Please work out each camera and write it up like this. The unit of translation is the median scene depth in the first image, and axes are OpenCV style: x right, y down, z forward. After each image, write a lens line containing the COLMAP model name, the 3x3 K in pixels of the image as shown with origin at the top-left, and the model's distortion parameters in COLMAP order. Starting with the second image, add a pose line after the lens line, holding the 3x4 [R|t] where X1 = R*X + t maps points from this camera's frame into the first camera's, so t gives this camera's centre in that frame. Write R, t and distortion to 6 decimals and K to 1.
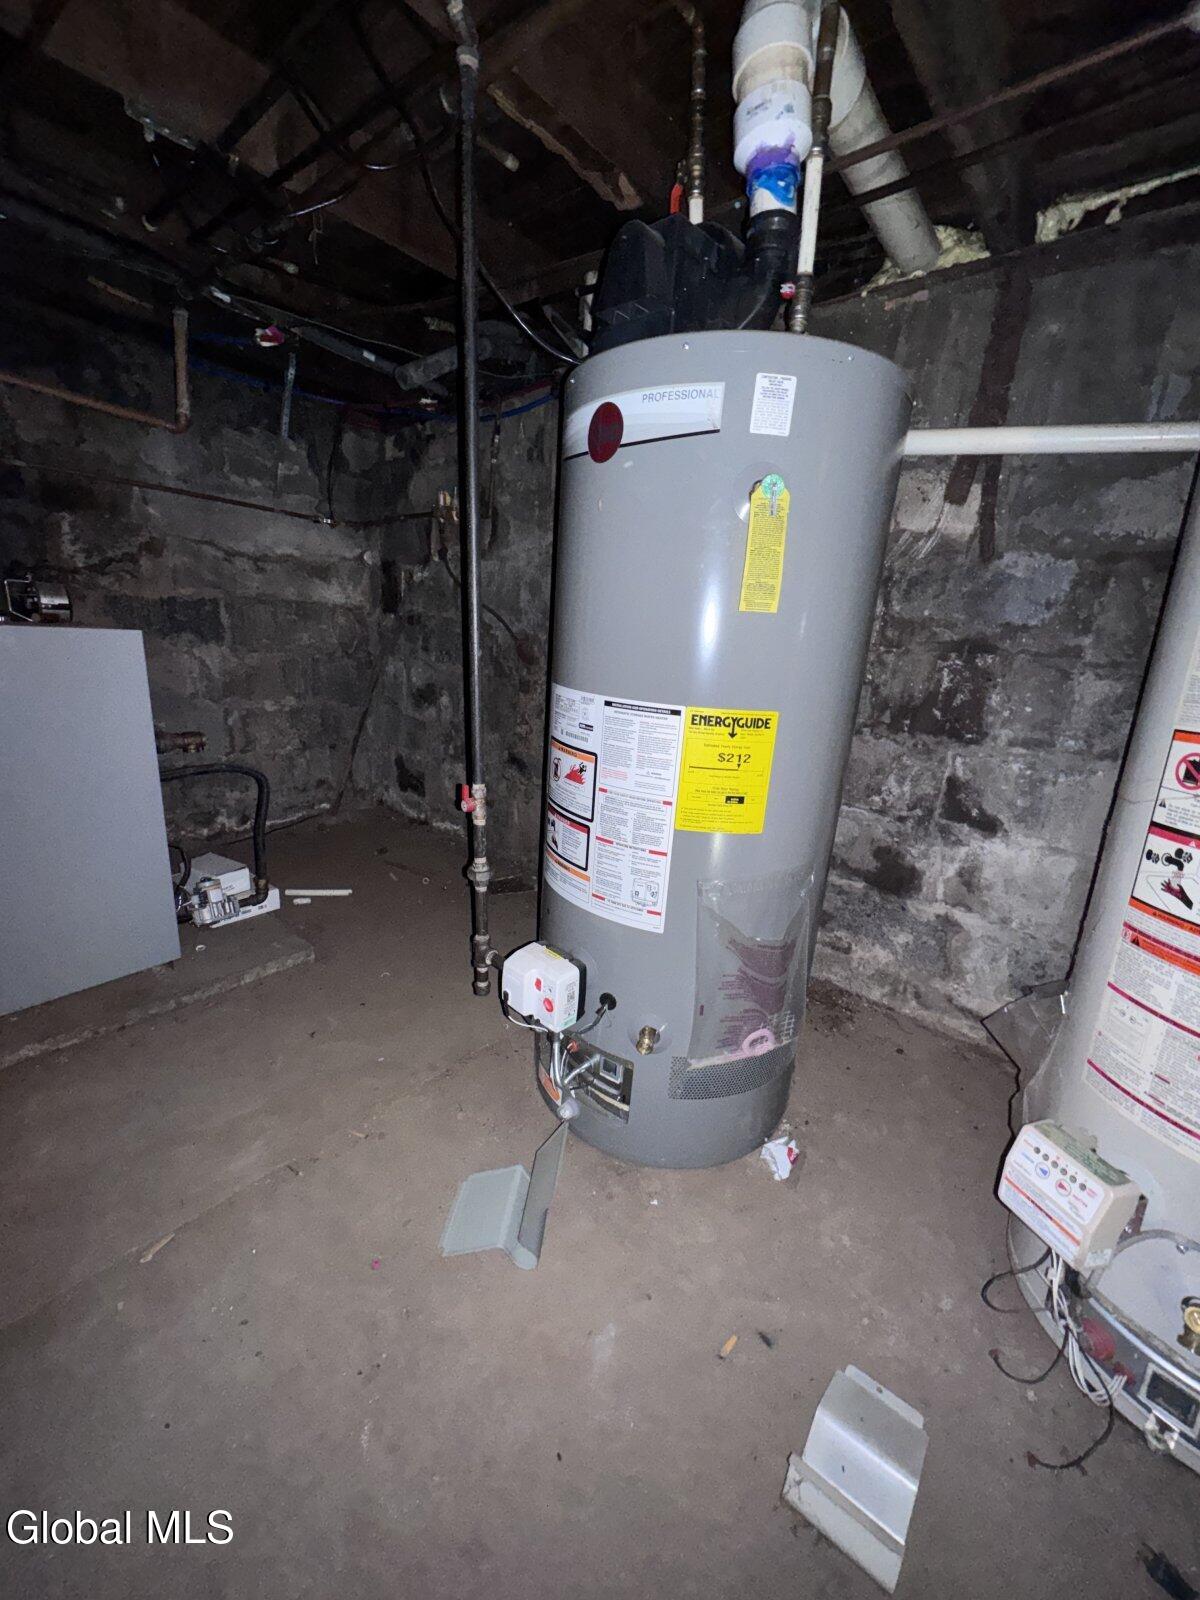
lens RADIAL K [[631.8, 0, 599.0], [0, 631.8, 804.6], [0, 0, 1]] dist [0.000740, -0.001055]
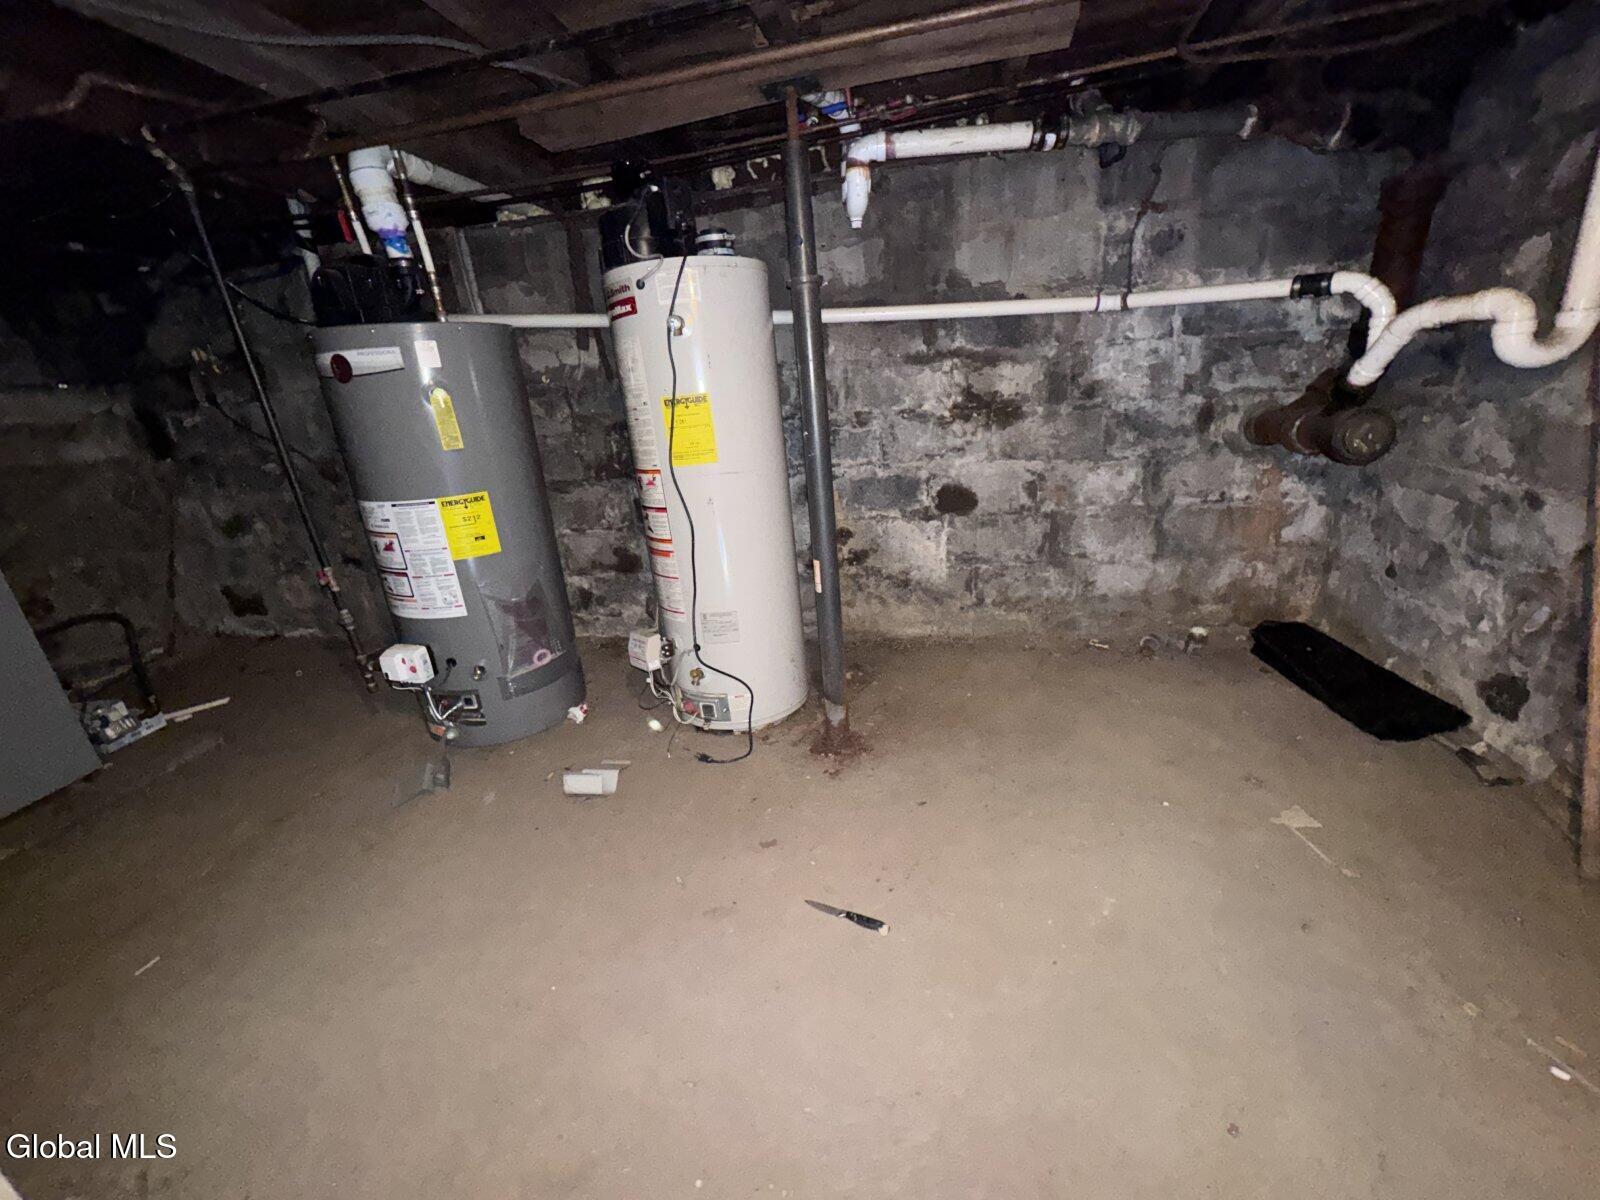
lens RADIAL K [[631.8, 0, 794.5], [0, 631.8, 599.8], [0, 0, 1]] dist [0.000740, -0.001055]
pose [[0.856779, -0.287787, 0.427912, 0.066897], [0.257934, 0.957694, 0.127643, 0.078484], [-0.446543, 0.001012, 0.894762, -0.540665]]
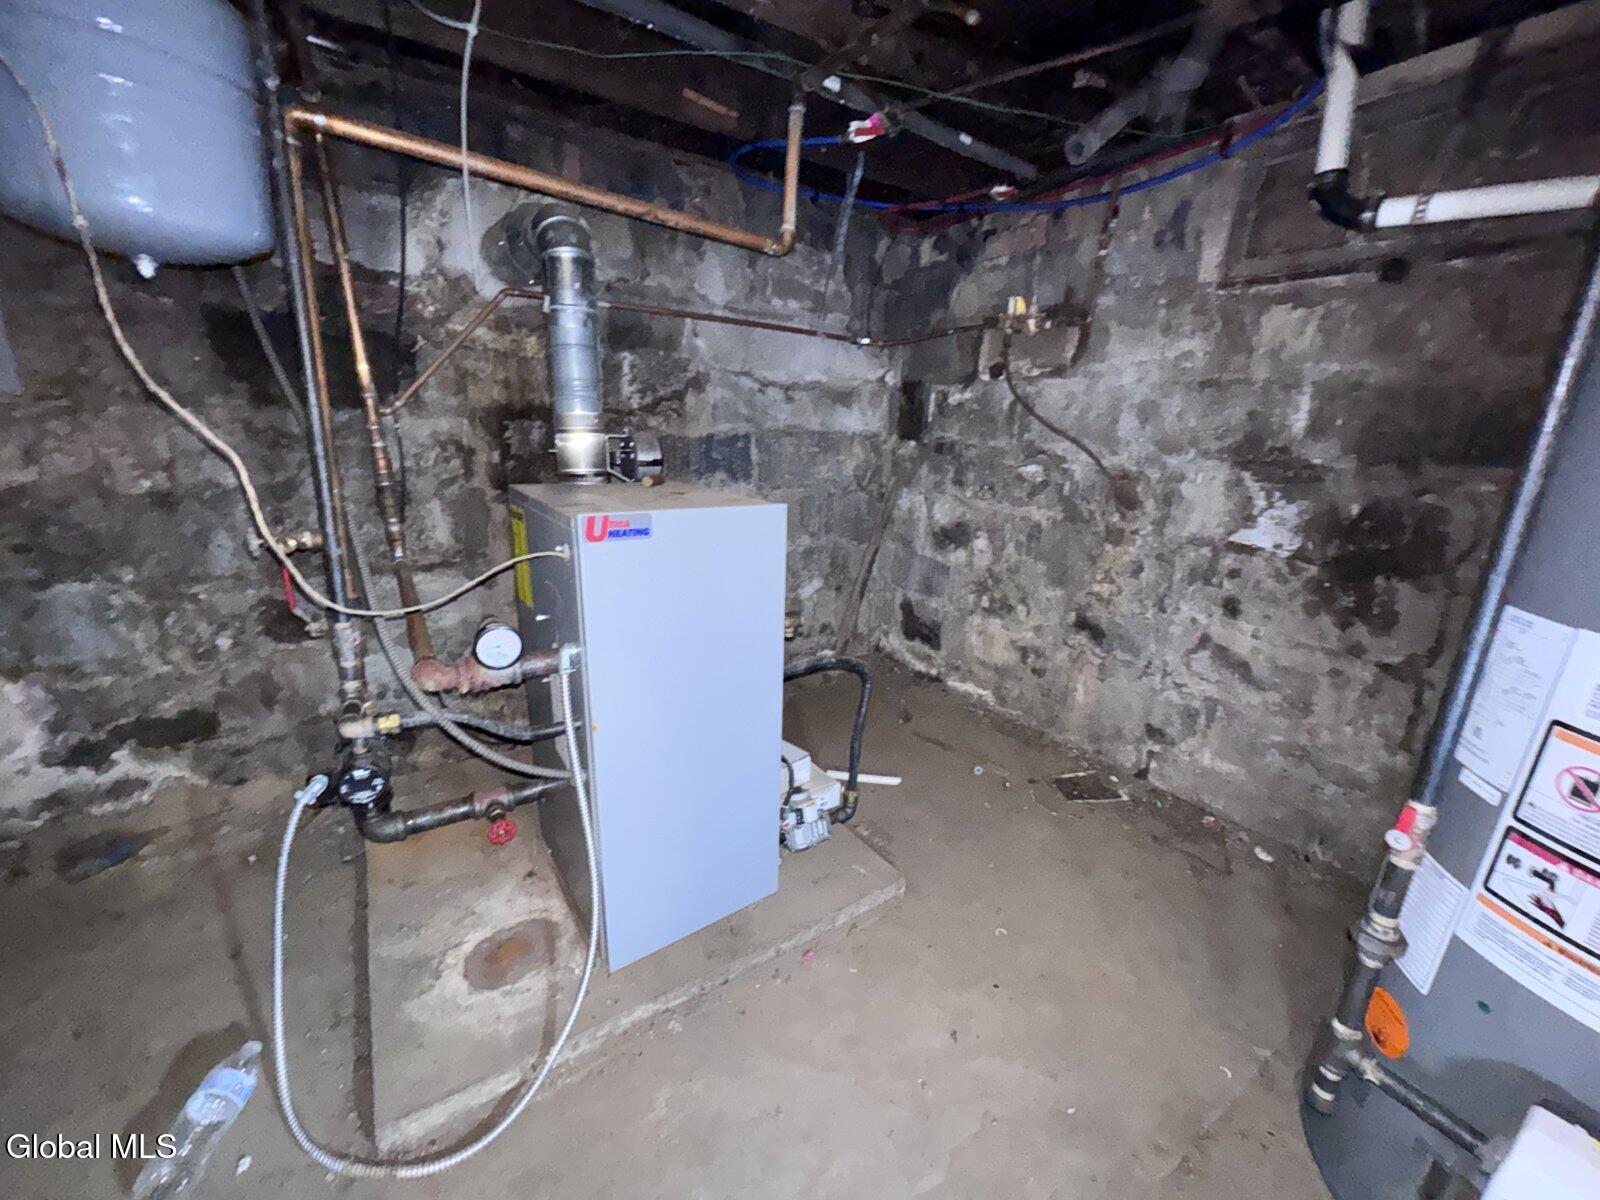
lens RADIAL K [[631.8, 0, 805.0], [0, 631.8, 603.9], [0, 0, 1]] dist [0.000740, -0.001055]
pose [[0.961917, 0.046915, -0.269286, -0.290616], [-0.047283, 0.998868, 0.005123, -0.094030], [0.269222, 0.007805, 0.963047, 0.147247]]
